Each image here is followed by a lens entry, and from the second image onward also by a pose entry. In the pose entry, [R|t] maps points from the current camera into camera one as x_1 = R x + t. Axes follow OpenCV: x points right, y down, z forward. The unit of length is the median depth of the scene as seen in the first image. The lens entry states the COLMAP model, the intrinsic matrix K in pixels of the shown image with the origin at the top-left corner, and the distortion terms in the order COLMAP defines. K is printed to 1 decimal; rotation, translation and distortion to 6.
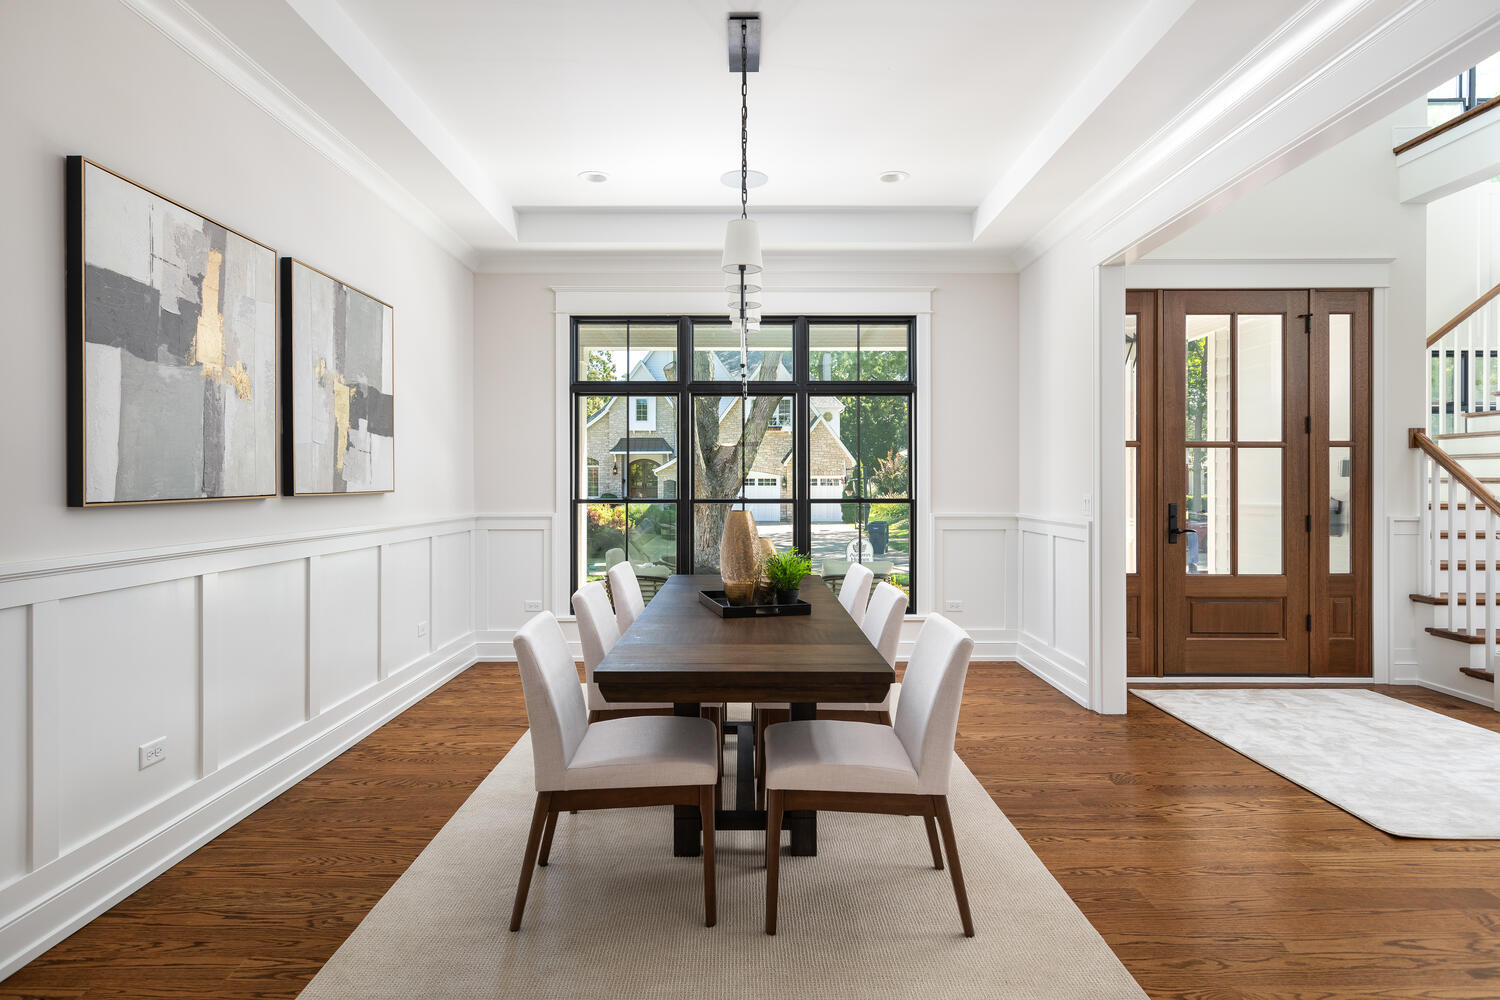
lens RADIAL K [[846.1, 0, 746.9], [0, 846.1, 491.5], [0, 0, 1]] dist [-0.001272, -0.000381]
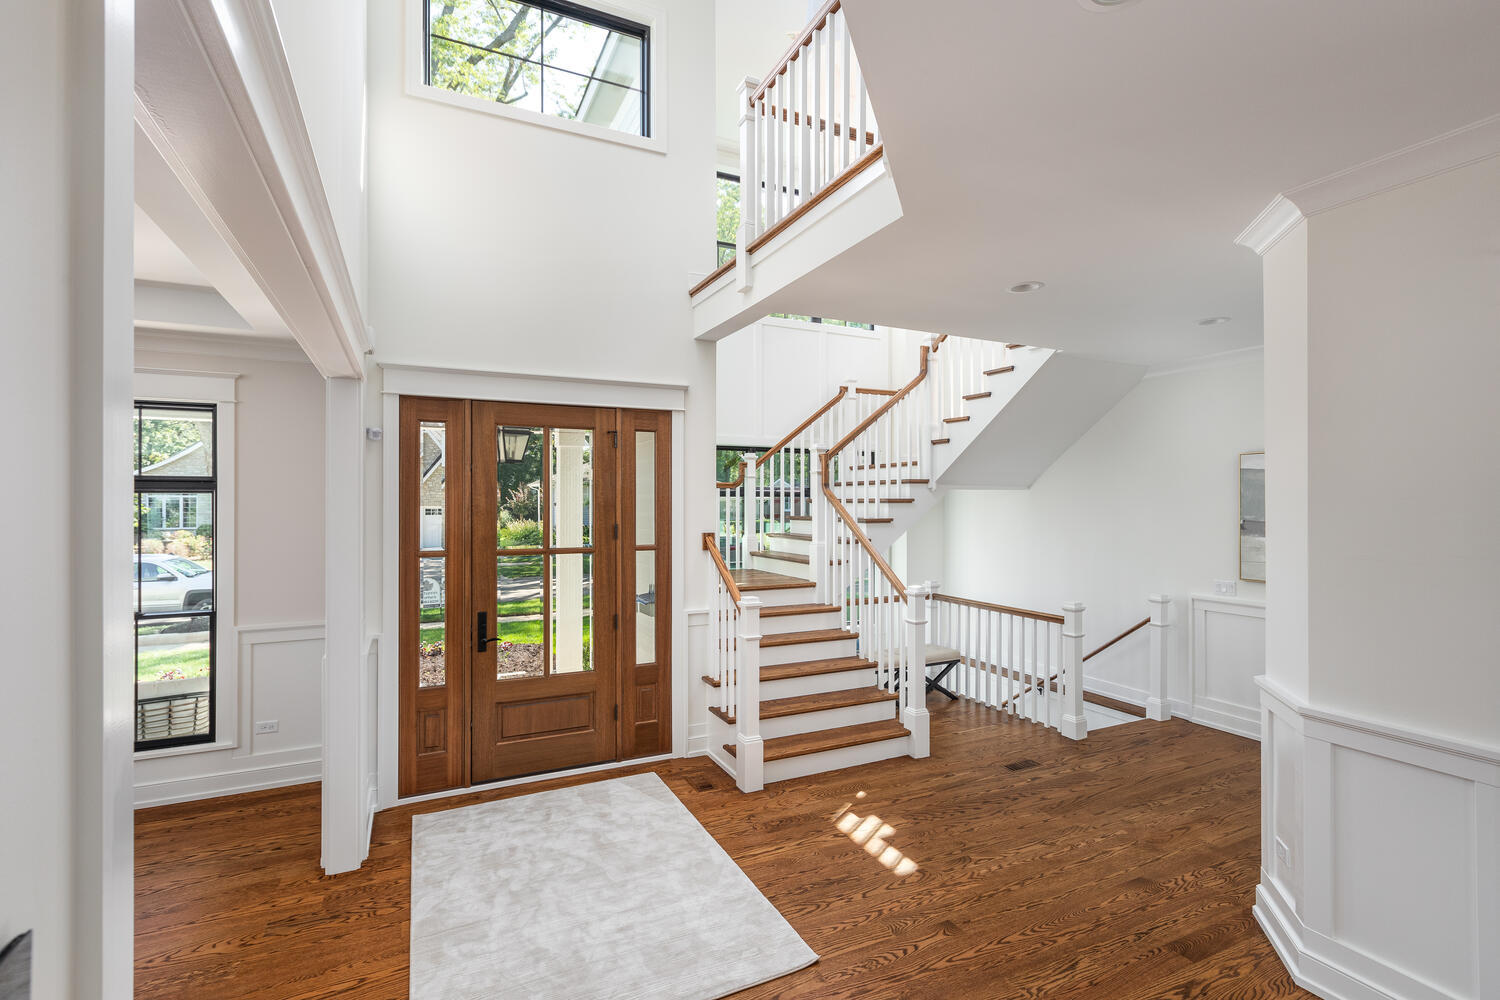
lens RADIAL K [[684.7, 0, 749.8], [0, 684.7, 503.9], [0, 0, 1]] dist [0.001583, 0.000037]
pose [[0.897499, 0.003169, 0.441005, 0.428033], [0.001557, 0.999945, -0.010354, -0.105485], [-0.441014, 0.009979, 0.897445, 0.124315]]
